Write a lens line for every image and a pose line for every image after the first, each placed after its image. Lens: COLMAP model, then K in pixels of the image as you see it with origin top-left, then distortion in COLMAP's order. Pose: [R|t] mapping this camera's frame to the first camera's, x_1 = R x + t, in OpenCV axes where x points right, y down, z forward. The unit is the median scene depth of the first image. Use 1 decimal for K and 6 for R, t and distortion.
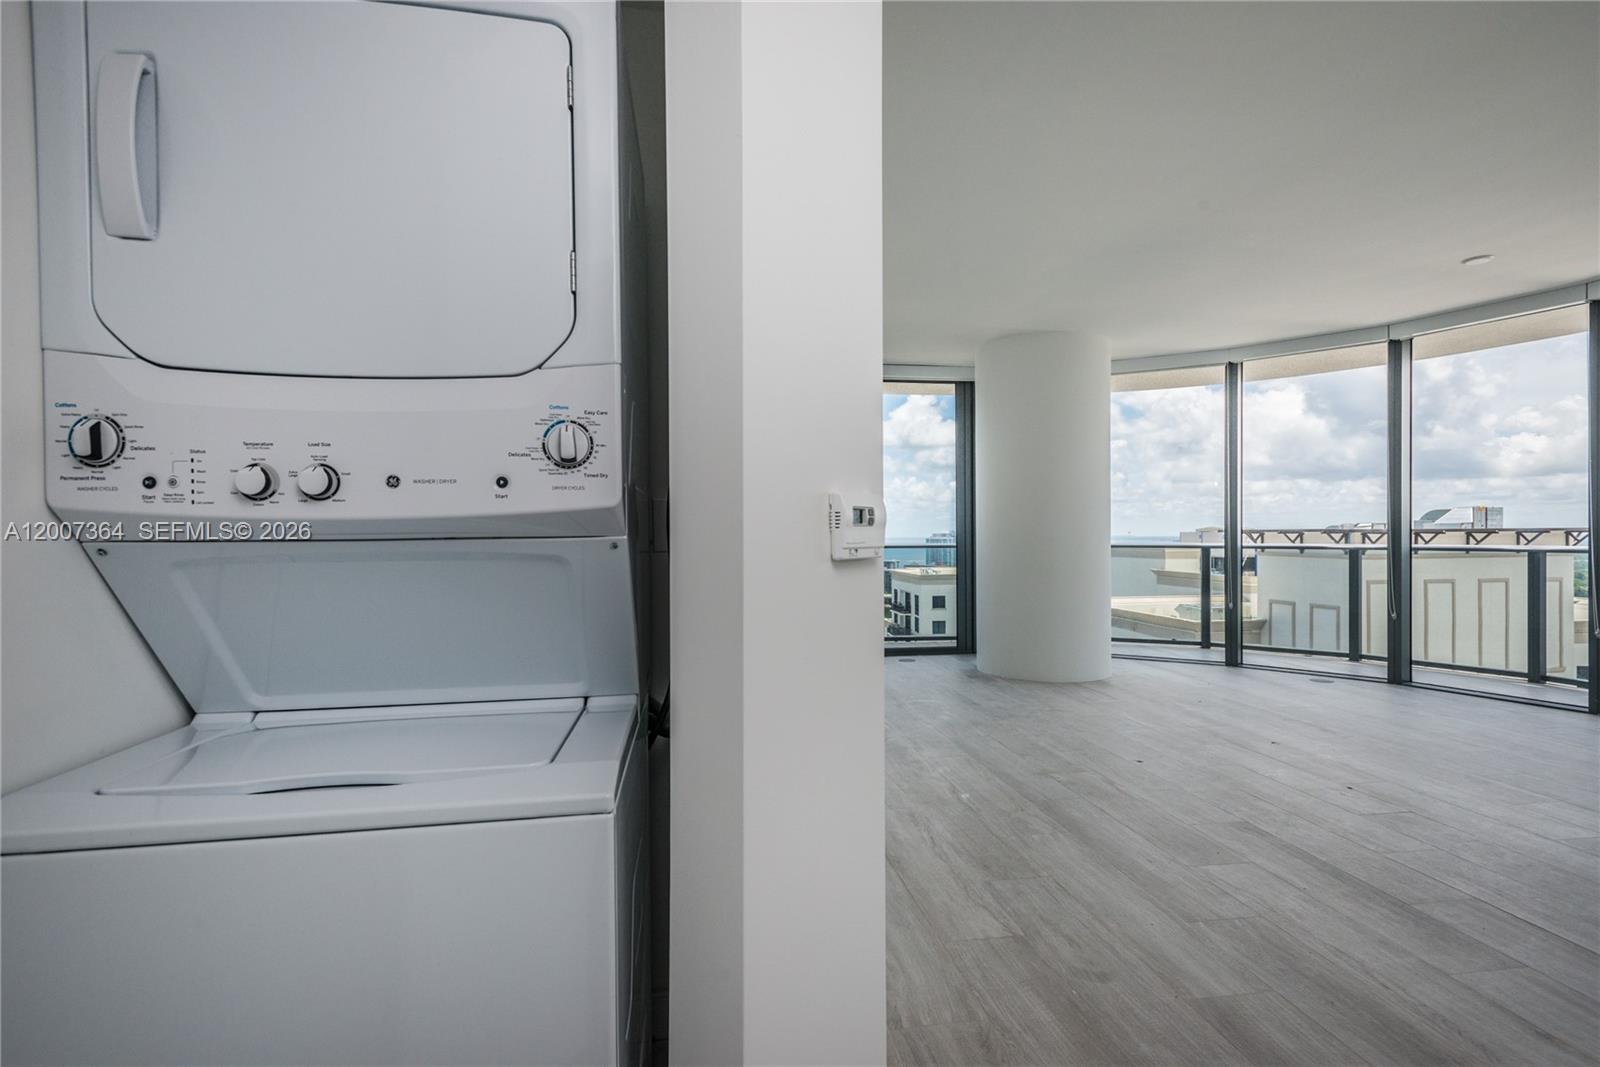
lens RADIAL K [[754.9, 0, 778.1], [0, 754.9, 525.7], [0, 0, 1]] dist [0.005415, -0.004006]
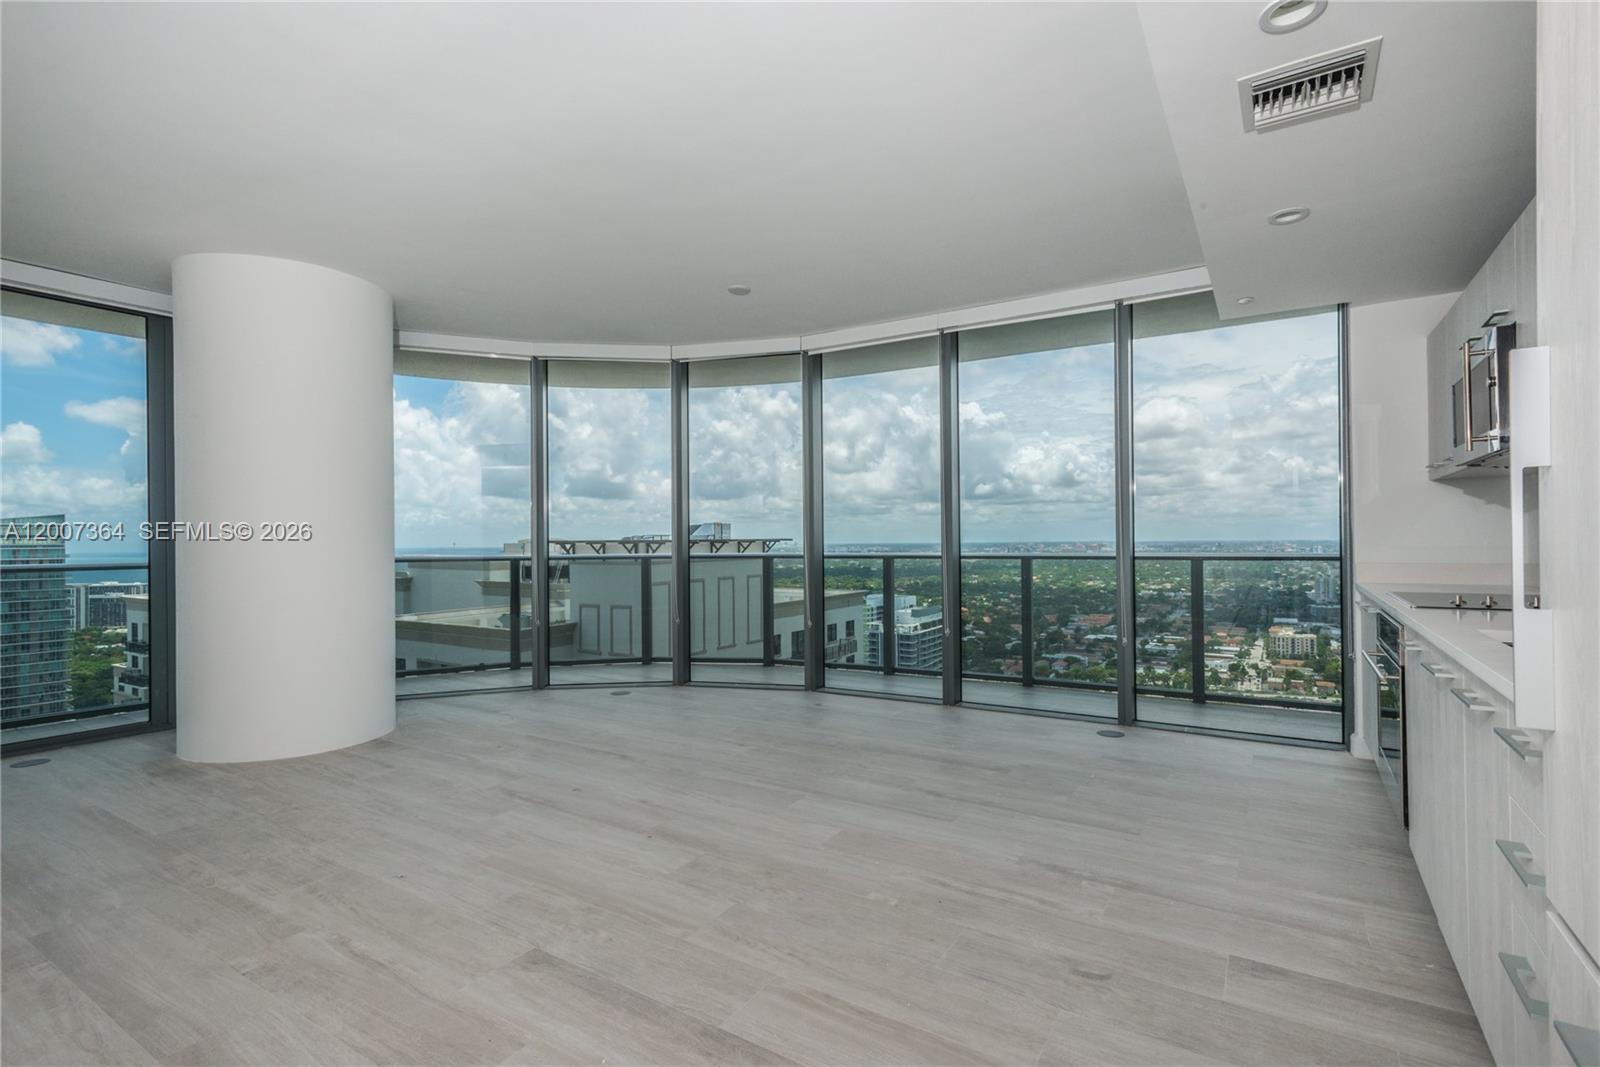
lens RADIAL K [[754.9, 0, 799.1], [0, 754.9, 537.9], [0, 0, 1]] dist [0.005415, -0.004006]
pose [[0.653994, 0.001132, 0.756499, 0.100807], [-0.001392, 0.999999, -0.000293, 0.002836], [-0.756498, -0.000861, 0.653995, 0.144572]]
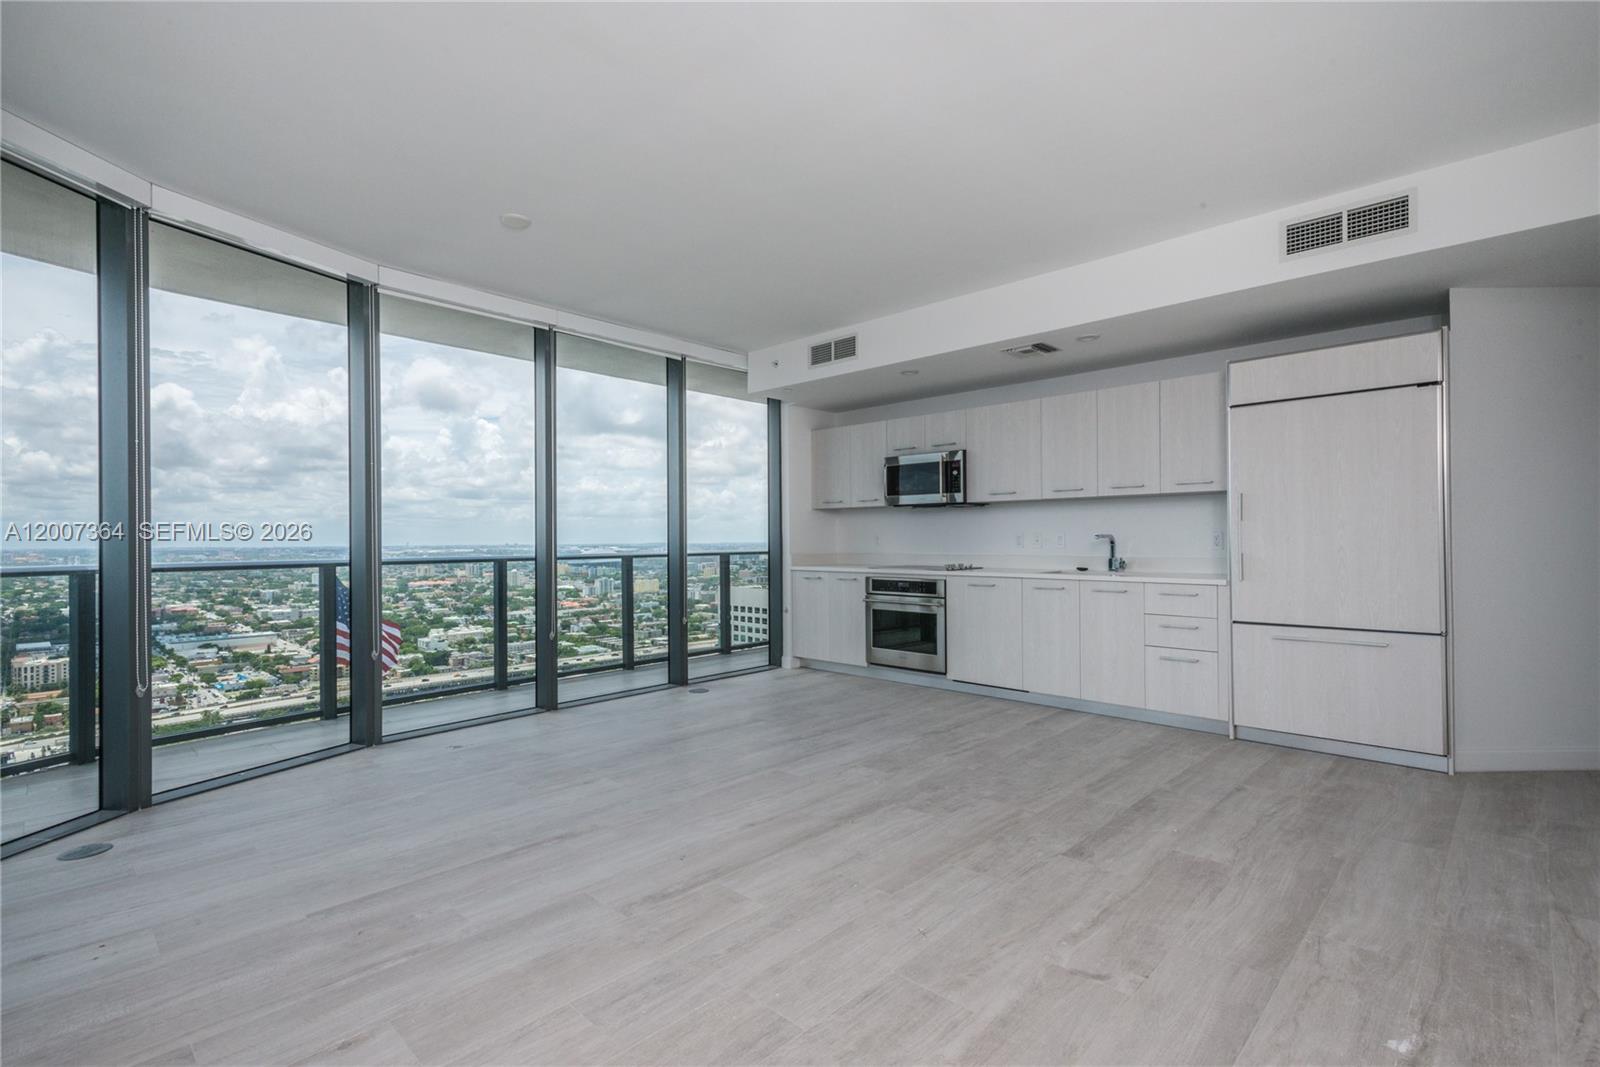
lens RADIAL K [[754.9, 0, 802.5], [0, 754.9, 518.5], [0, 0, 1]] dist [0.005415, -0.004006]
pose [[-0.616124, 0.029645, 0.787091, 0.036426], [0.003853, 0.999393, -0.034625, 0.008379], [-0.787640, -0.018300, -0.615864, 0.743195]]
